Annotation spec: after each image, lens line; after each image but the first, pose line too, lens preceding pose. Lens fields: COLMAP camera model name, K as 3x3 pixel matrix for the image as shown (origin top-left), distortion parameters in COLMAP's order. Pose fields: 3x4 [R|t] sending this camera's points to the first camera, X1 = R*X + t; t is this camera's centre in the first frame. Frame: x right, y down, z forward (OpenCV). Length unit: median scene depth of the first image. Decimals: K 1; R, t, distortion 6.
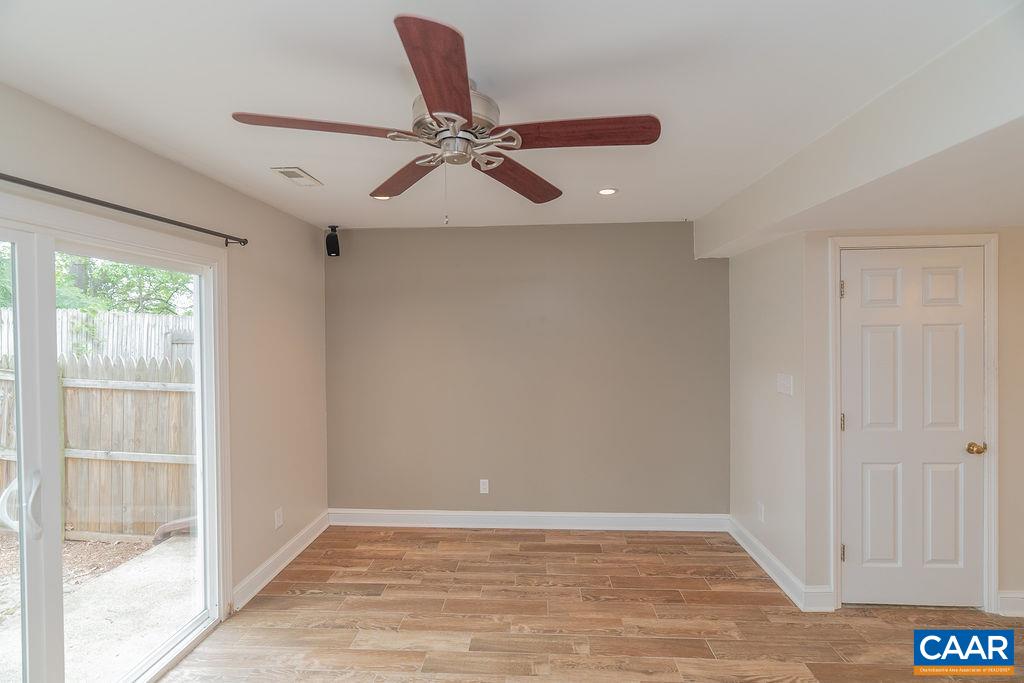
lens RADIAL K [[457.4, 0, 513.4], [0, 457.4, 337.4], [0, 0, 1]] dist [-0.003787, -0.000106]
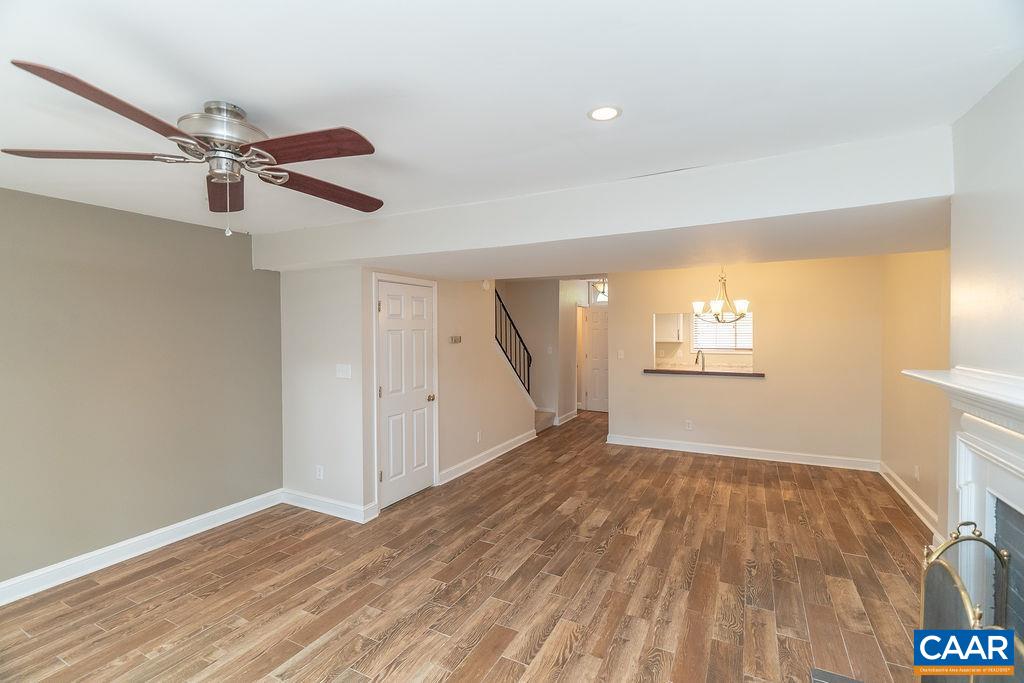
lens RADIAL K [[460.4, 0, 512.8], [0, 460.4, 338.3], [0, 0, 1]] dist [-0.002890, -0.000425]
pose [[0.406371, -0.006970, 0.913681, -0.502857], [0.009022, 0.999953, 0.003615, 0.000626], [-0.913663, 0.006774, 0.406415, -0.046079]]
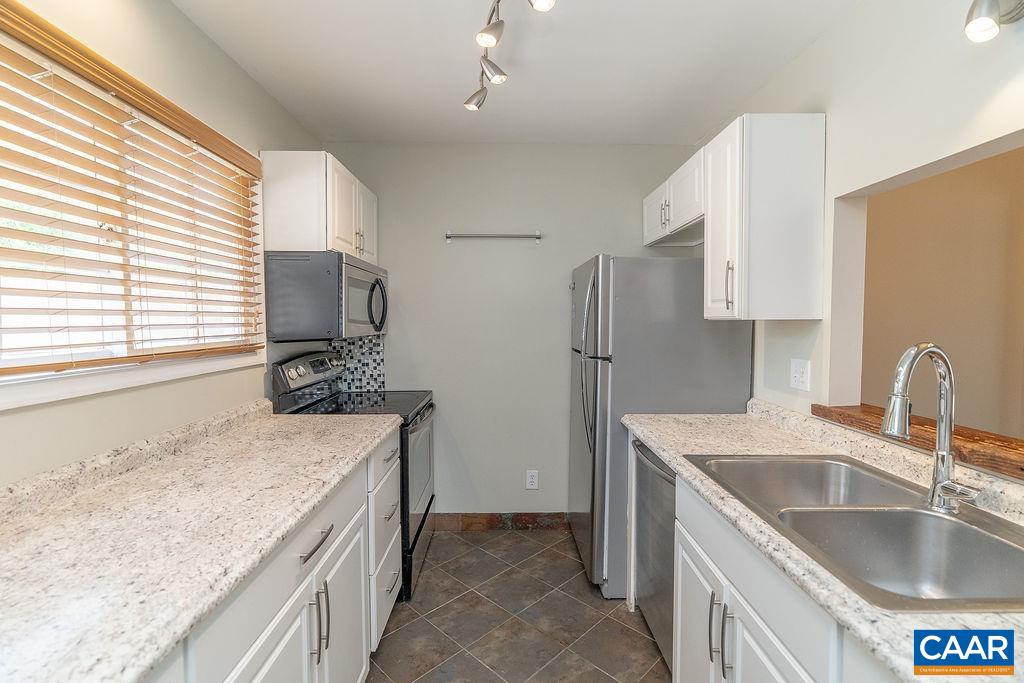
lens RADIAL K [[460.4, 0, 512.8], [0, 460.4, 338.3], [0, 0, 1]] dist [-0.002890, -0.000425]
pose [[-0.997128, 0.014112, -0.074404, 2.416671], [0.010553, 0.998791, 0.048010, 0.050771], [0.074991, 0.047087, -0.996072, 0.394915]]
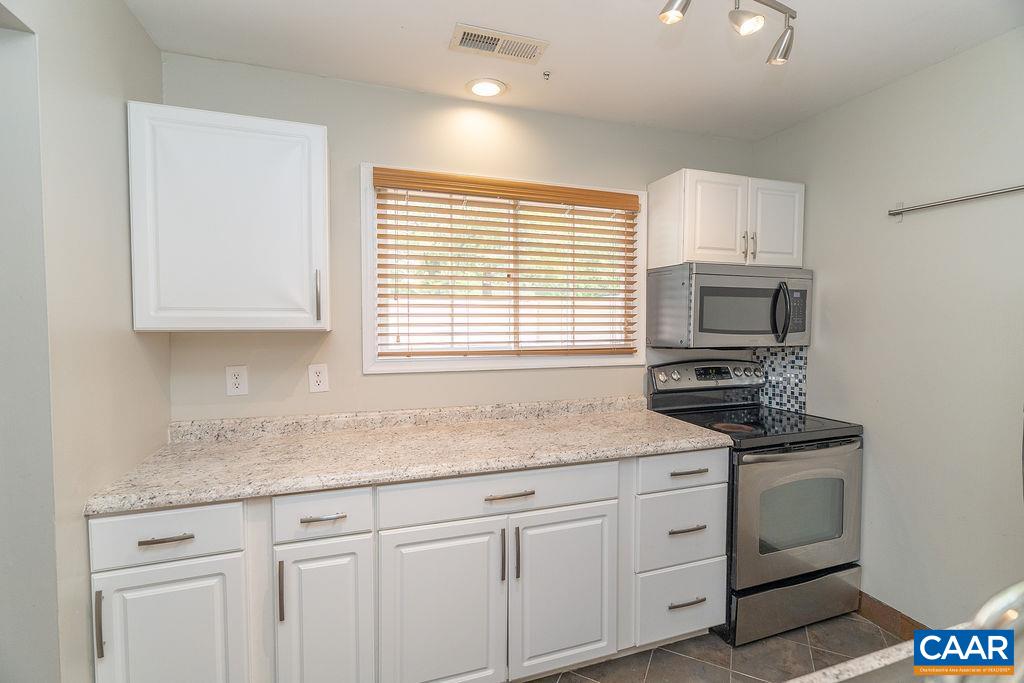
lens RADIAL K [[460.4, 0, 512.8], [0, 460.4, 338.3], [0, 0, 1]] dist [-0.002890, -0.000425]
pose [[-0.380381, -0.028974, 0.924376, 2.018039], [0.007717, 0.999375, 0.034500, 0.038546], [-0.924798, 0.020257, -0.379920, 0.175166]]
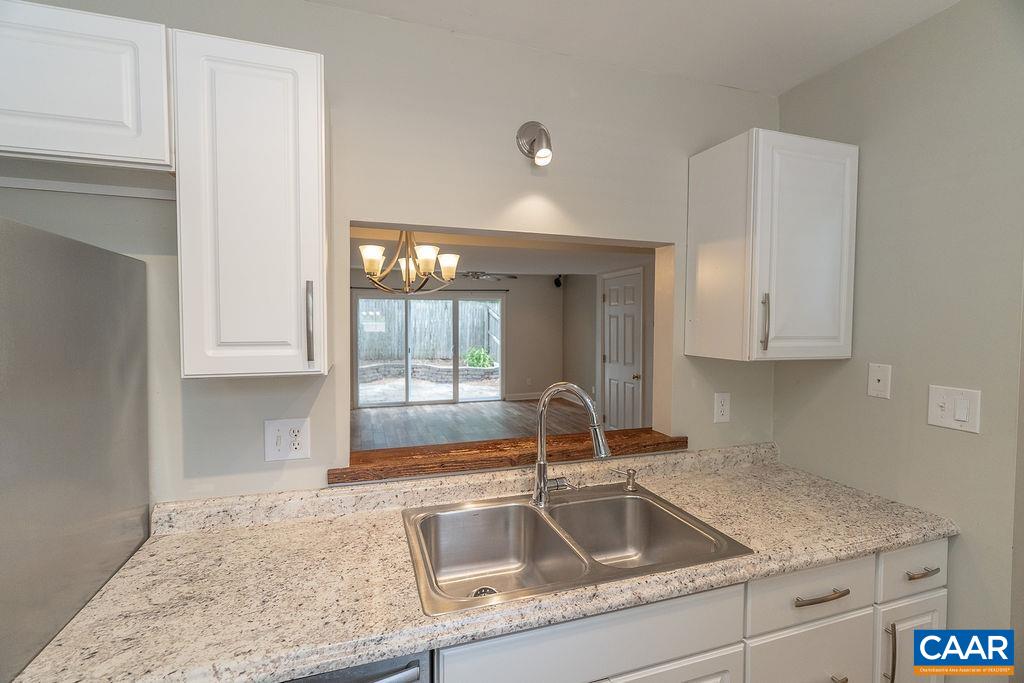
lens RADIAL K [[458.8, 0, 507.3], [0, 458.8, 339.8], [0, 0, 1]] dist [-0.000964, 0.000604]
pose [[0.367443, 0.044058, -0.929002, 2.493897], [-0.011689, 0.999017, 0.042755, 0.006755], [0.929972, -0.004851, 0.367597, -0.234470]]
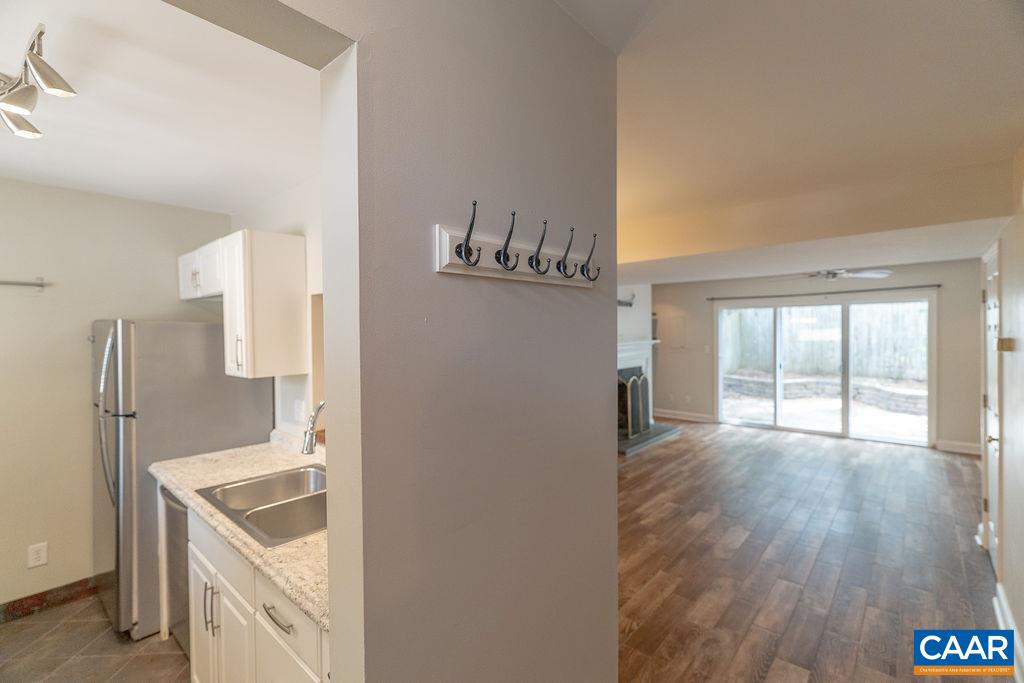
lens RADIAL K [[457.4, 0, 513.4], [0, 457.4, 337.4], [0, 0, 1]] dist [-0.003787, -0.000106]
pose [[-0.612895, 0.027324, -0.789692, 2.425482], [0.011279, 0.999603, 0.025833, -0.037275], [0.790084, 0.006926, -0.612959, 0.715810]]
